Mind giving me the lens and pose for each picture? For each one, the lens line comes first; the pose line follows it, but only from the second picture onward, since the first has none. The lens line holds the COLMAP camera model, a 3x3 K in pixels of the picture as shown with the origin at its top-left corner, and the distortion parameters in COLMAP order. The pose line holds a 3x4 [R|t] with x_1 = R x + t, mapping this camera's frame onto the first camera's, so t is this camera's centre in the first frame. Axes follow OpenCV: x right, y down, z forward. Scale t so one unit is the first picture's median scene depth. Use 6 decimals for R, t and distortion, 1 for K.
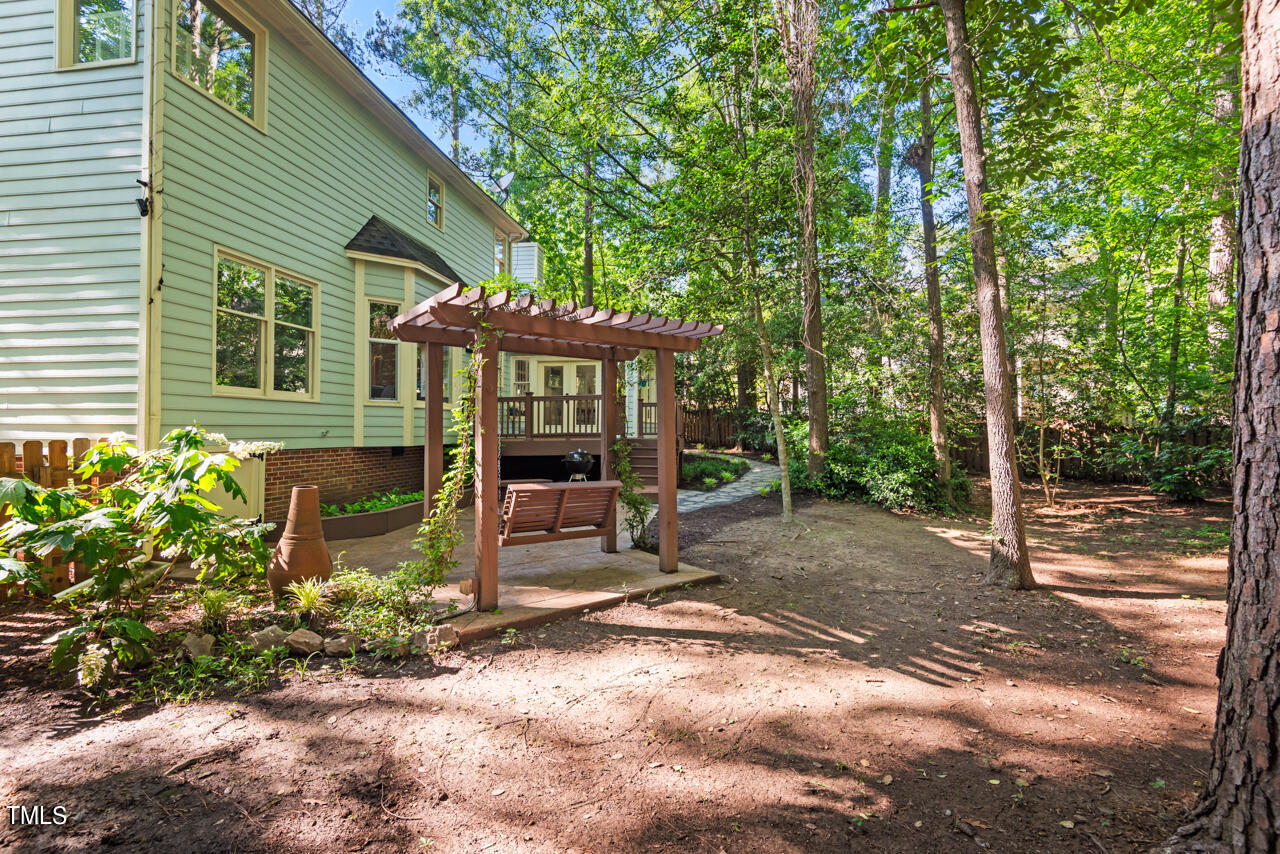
lens RADIAL K [[591.6, 0, 636.9], [0, 591.6, 423.3], [0, 0, 1]] dist [0.002338, 0.000005]
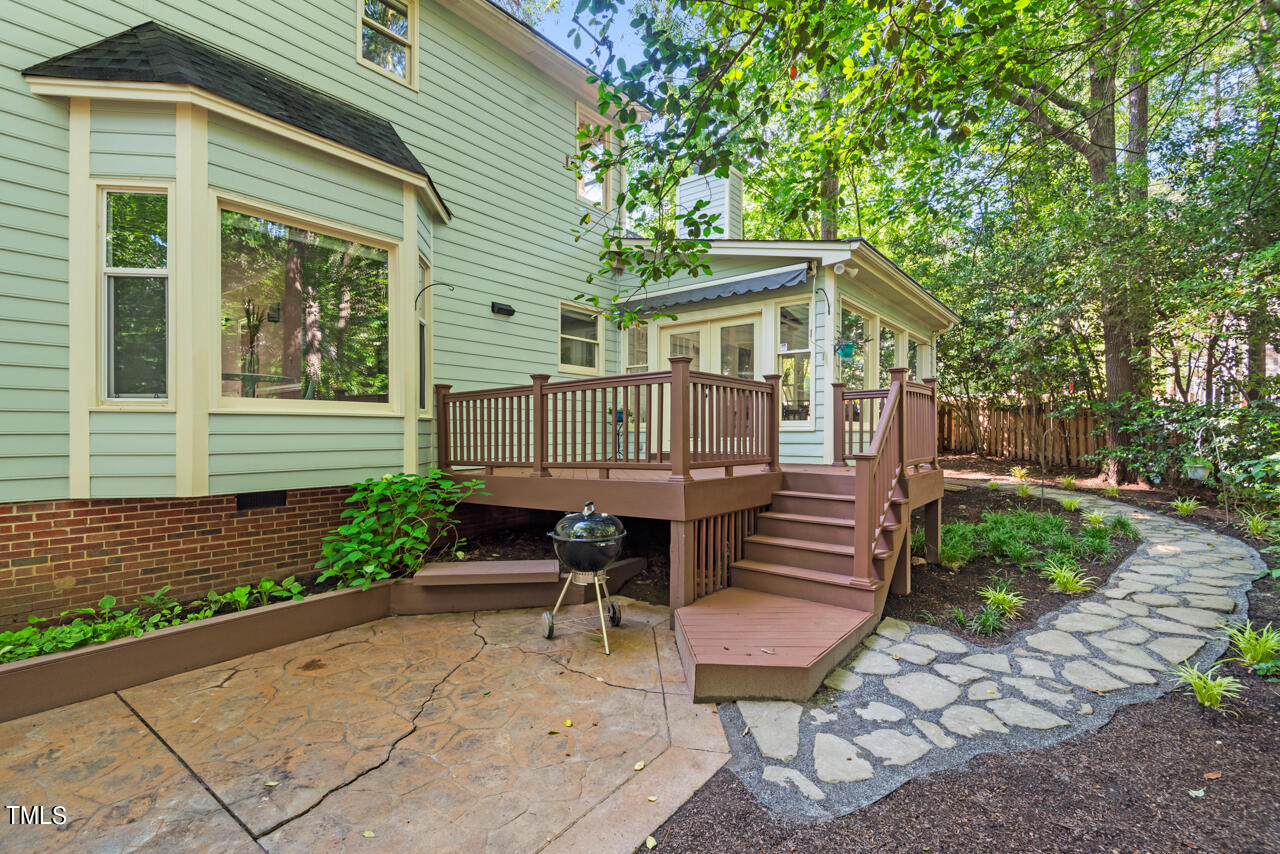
lens RADIAL K [[591.6, 0, 640.4], [0, 591.6, 426.5], [0, 0, 1]] dist [0.002338, 0.000005]
pose [[0.874740, -0.007786, -0.484531, 0.140883], [0.009235, 0.999957, 0.000602, -0.013003], [0.484505, -0.005001, 0.874774, 0.757304]]
